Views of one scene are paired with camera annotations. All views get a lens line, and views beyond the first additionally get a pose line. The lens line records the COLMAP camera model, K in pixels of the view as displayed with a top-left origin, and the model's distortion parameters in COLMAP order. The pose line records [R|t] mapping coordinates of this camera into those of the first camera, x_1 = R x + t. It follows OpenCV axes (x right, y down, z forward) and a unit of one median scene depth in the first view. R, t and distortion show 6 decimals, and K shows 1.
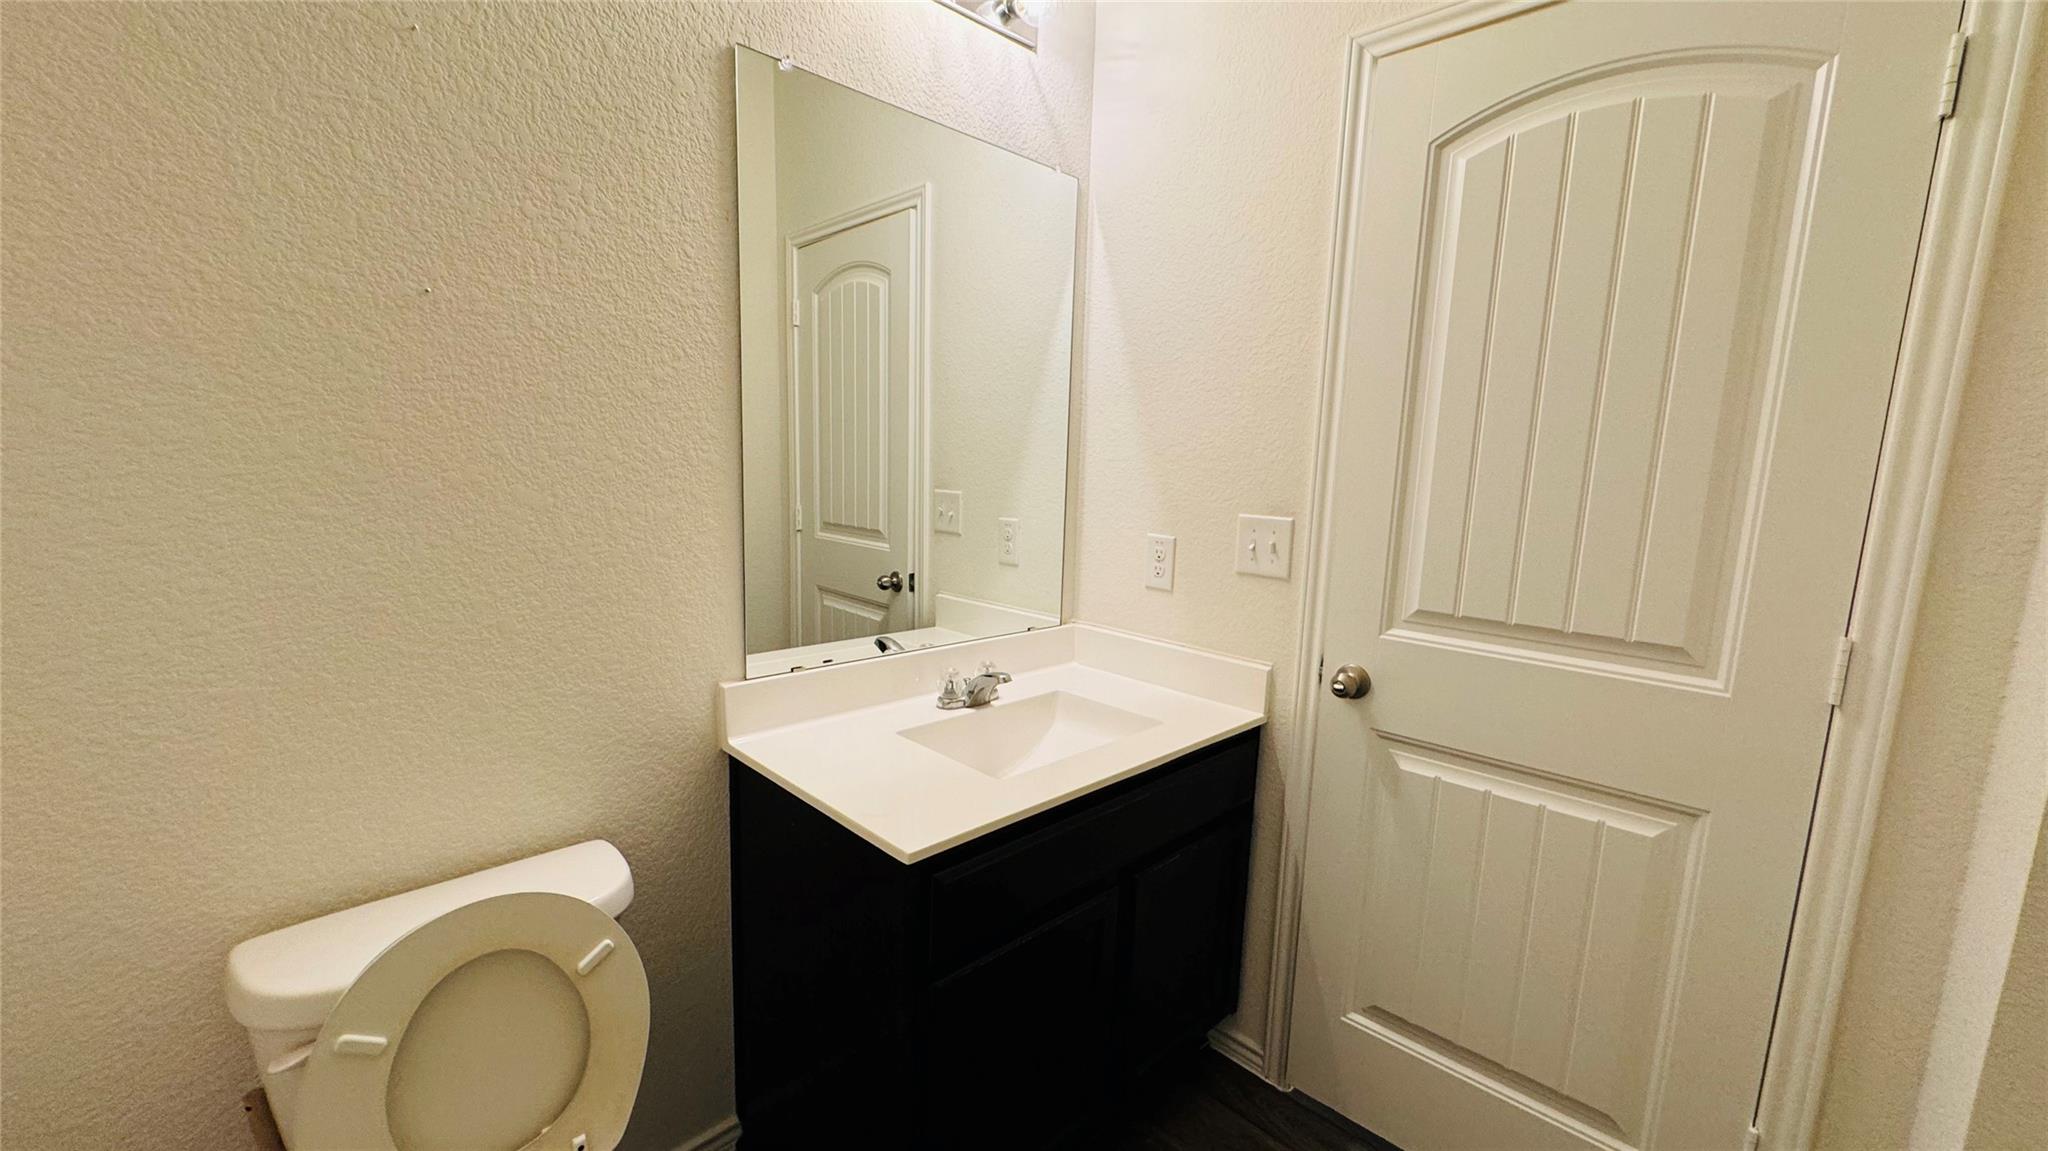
lens RADIAL K [[818.7, 0, 1023.8], [0, 818.7, 578.1], [0, 0, 1]] dist [-0.000622, 0.000191]
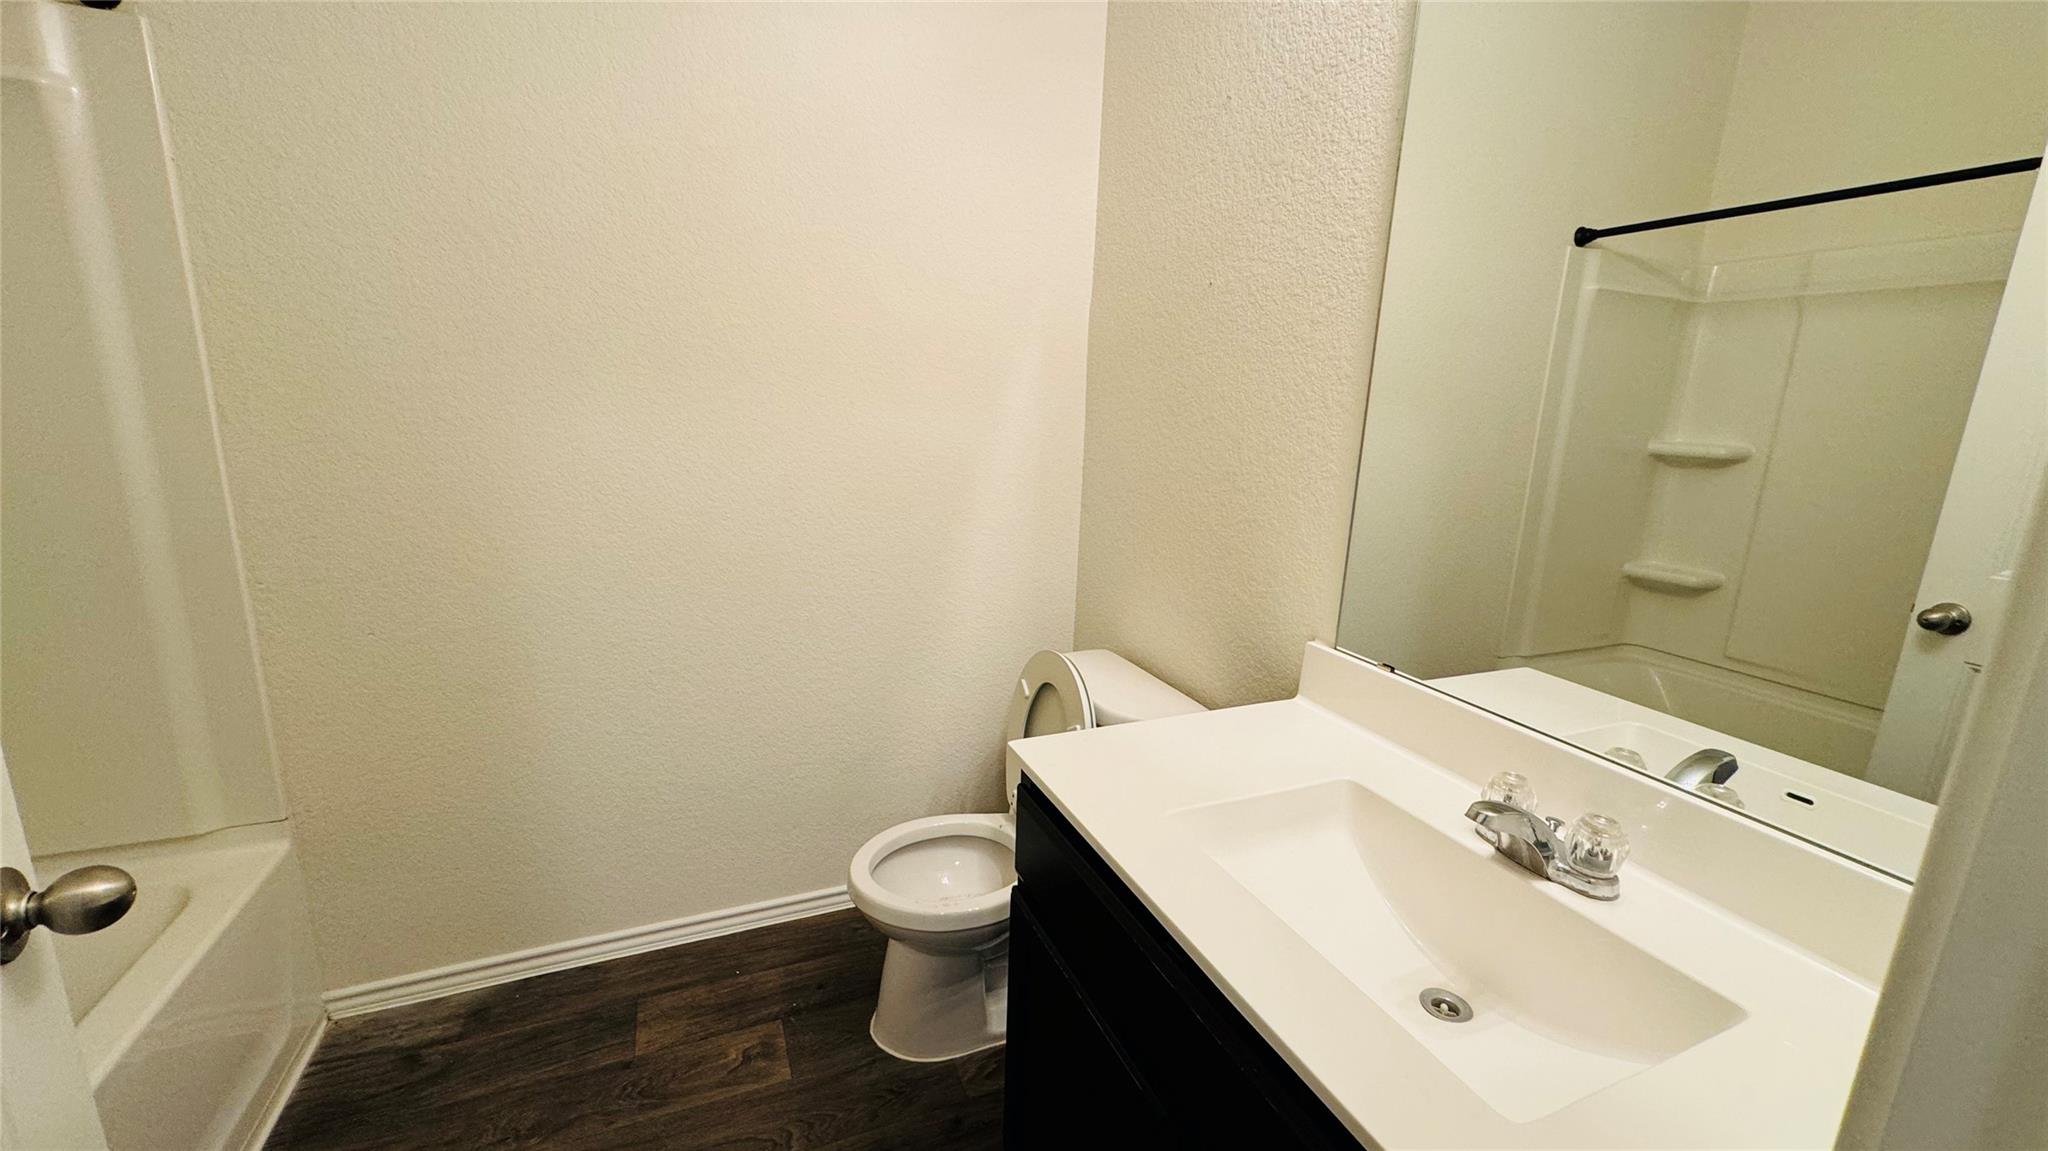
lens RADIAL K [[815.8, 0, 1029.4], [0, 815.8, 579.7], [0, 0, 1]] dist [-0.002574, -0.000162]
pose [[-0.362285, 0.163226, -0.917664, 0.682126], [-0.185001, 0.952365, 0.242435, -0.118781], [0.913523, 0.257599, -0.314831, 1.097352]]
